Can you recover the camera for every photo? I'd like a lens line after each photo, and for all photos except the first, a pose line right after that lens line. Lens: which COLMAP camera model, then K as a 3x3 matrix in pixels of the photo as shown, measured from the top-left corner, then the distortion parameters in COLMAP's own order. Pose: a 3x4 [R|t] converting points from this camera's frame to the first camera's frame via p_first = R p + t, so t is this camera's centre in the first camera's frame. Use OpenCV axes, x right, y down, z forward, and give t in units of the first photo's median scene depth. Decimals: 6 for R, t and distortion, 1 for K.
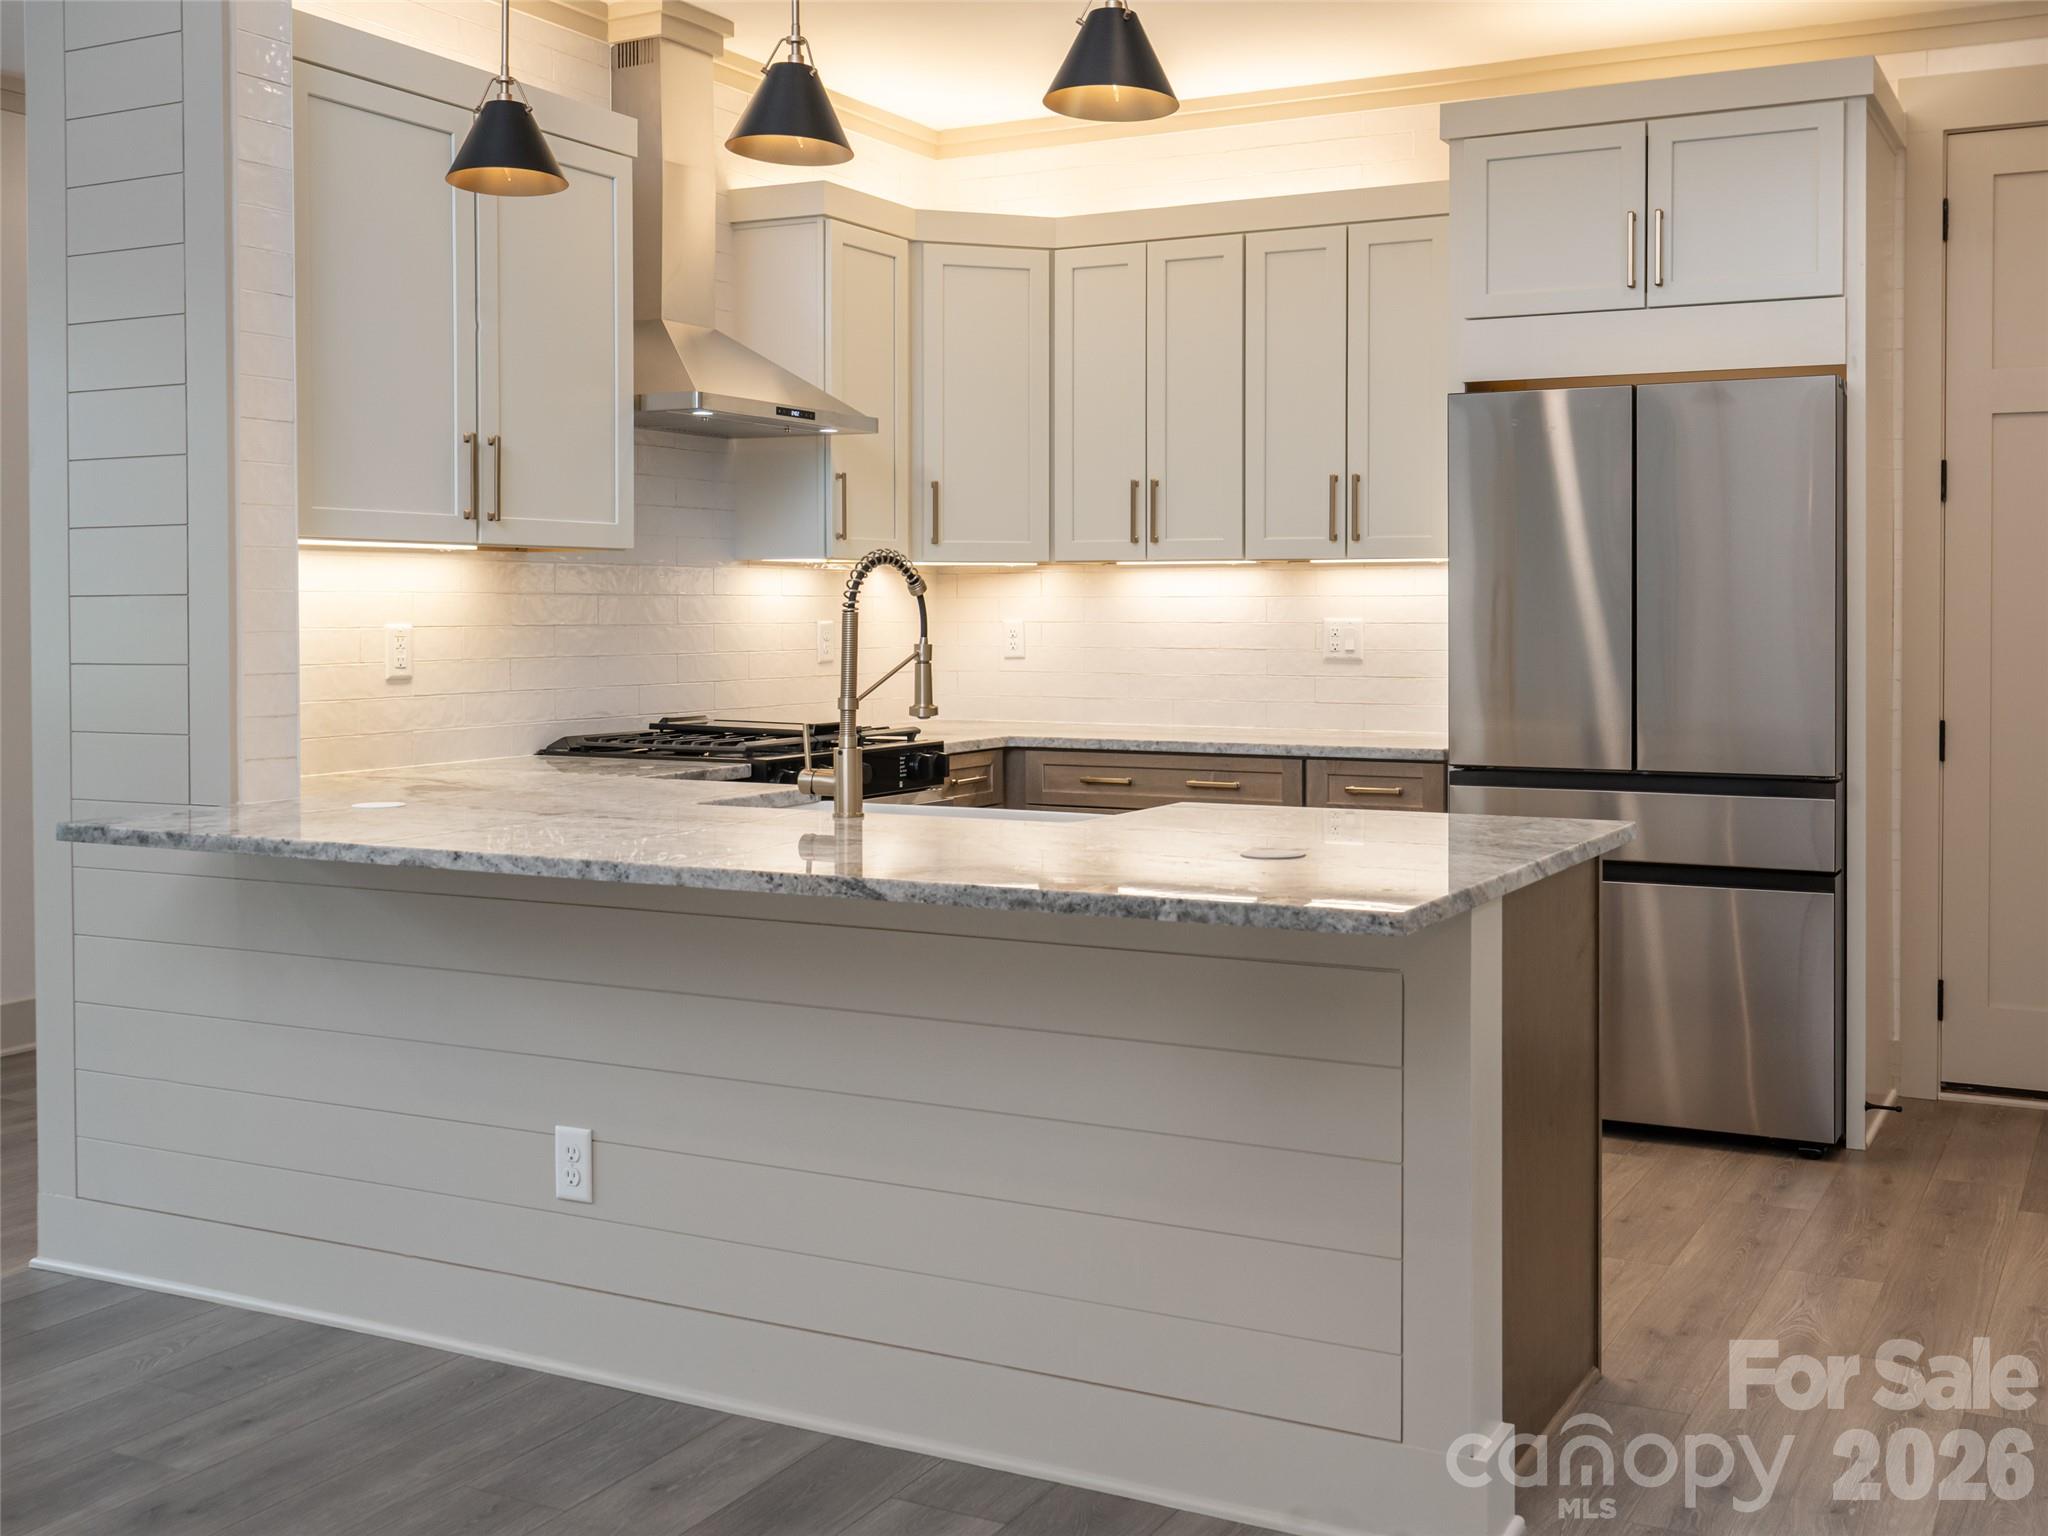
lens RADIAL K [[2046.8, 0, 1145.7], [0, 2046.8, 646.8], [0, 0, 1]] dist [-0.004179, 0.000000]
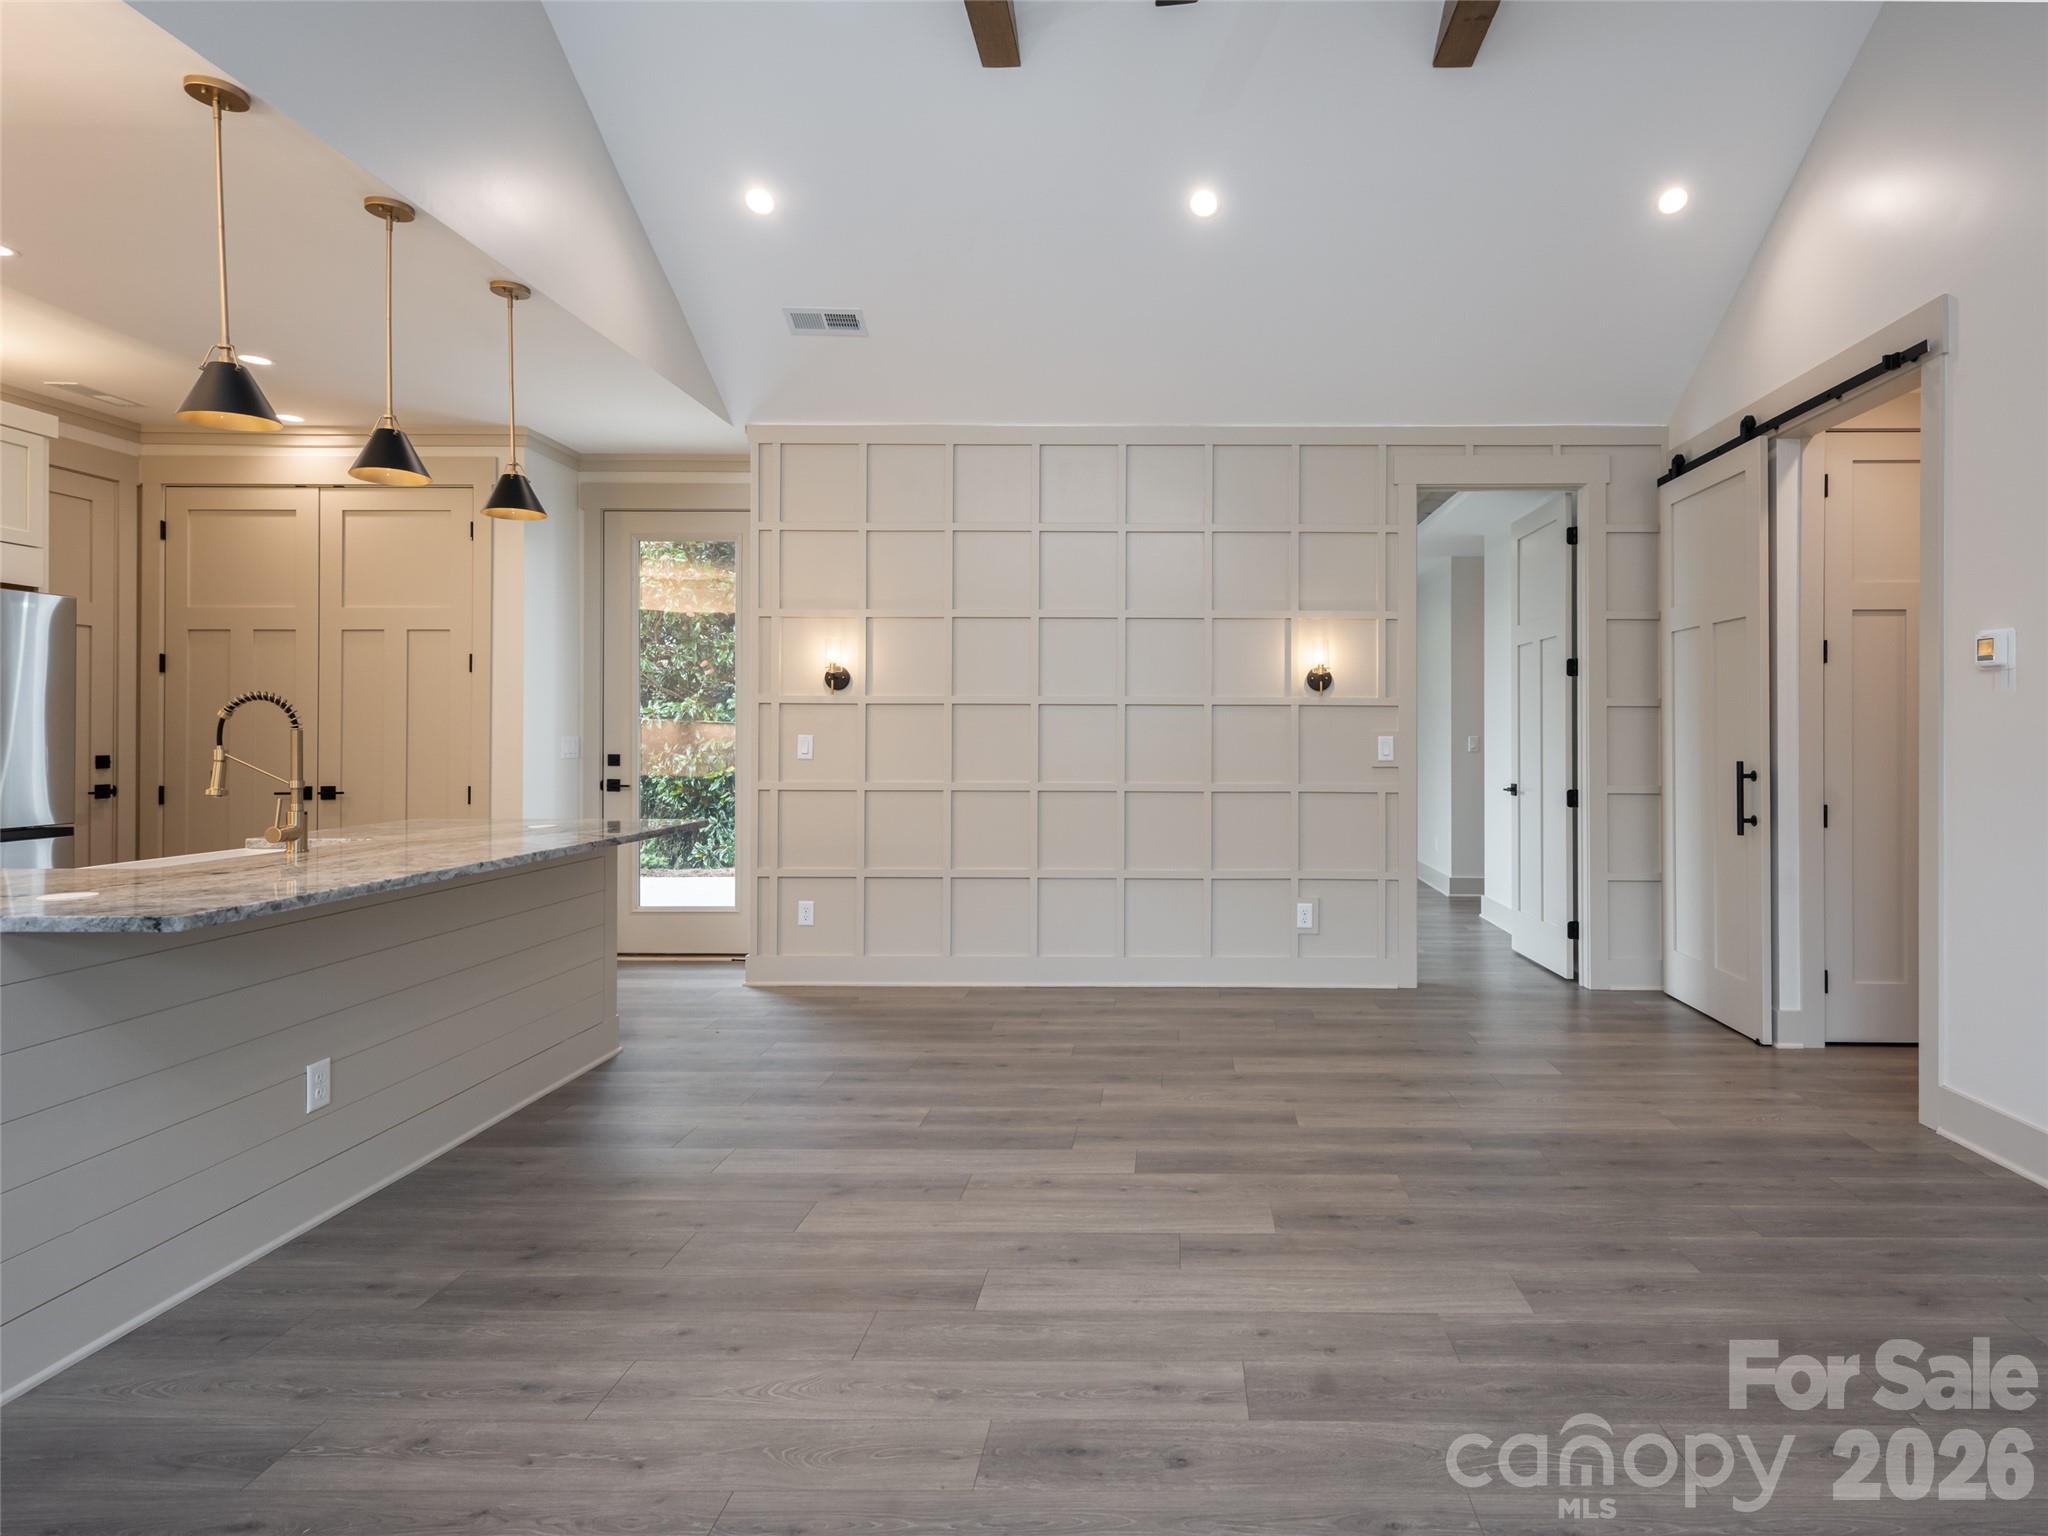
lens RADIAL K [[1114.4, 0, 1168.8], [0, 1114.4, 739.9], [0, 0, 1]] dist [-0.001991, 0.003862]
pose [[-0.434377, -0.004264, 0.900721, -1.142591], [0.012737, 0.999860, 0.010876, -0.008678], [-0.900641, 0.016197, -0.434262, 0.675347]]
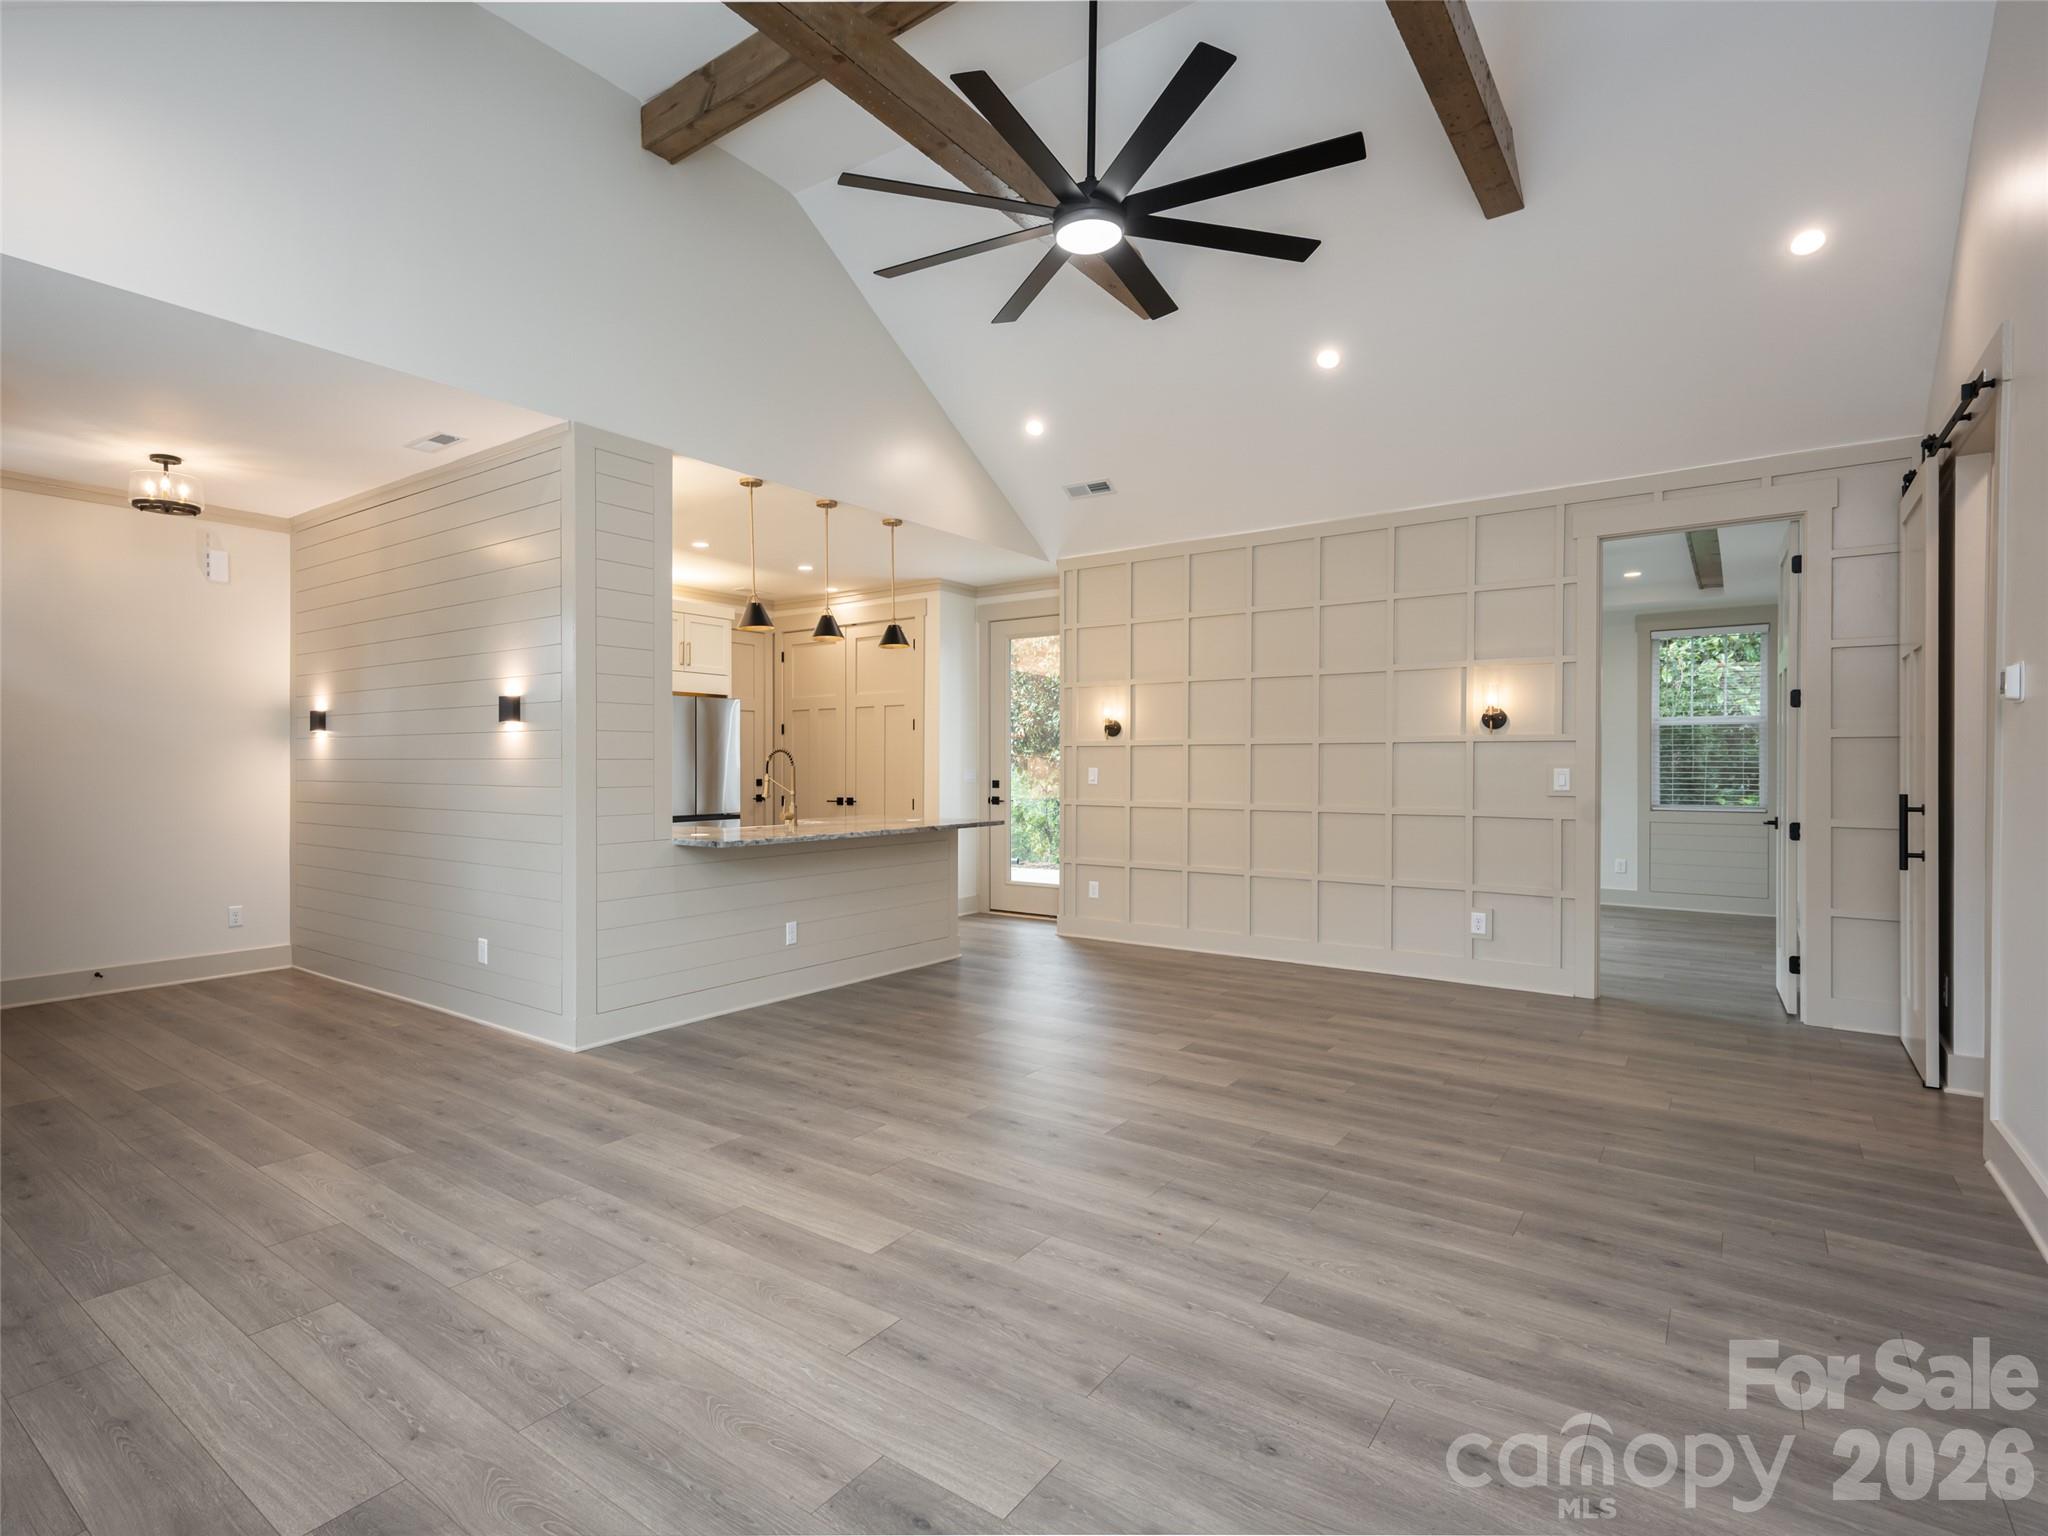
lens RADIAL K [[1054.2, 0, 907.8], [0, 1054.2, 761.9], [0, 0, 1]] dist [0.008818, -0.004404]
pose [[0.225660, 0.004635, 0.974195, -1.632387], [0.016045, 0.999835, -0.008474, -0.005073], [-0.974074, 0.017543, 0.225549, 0.373085]]
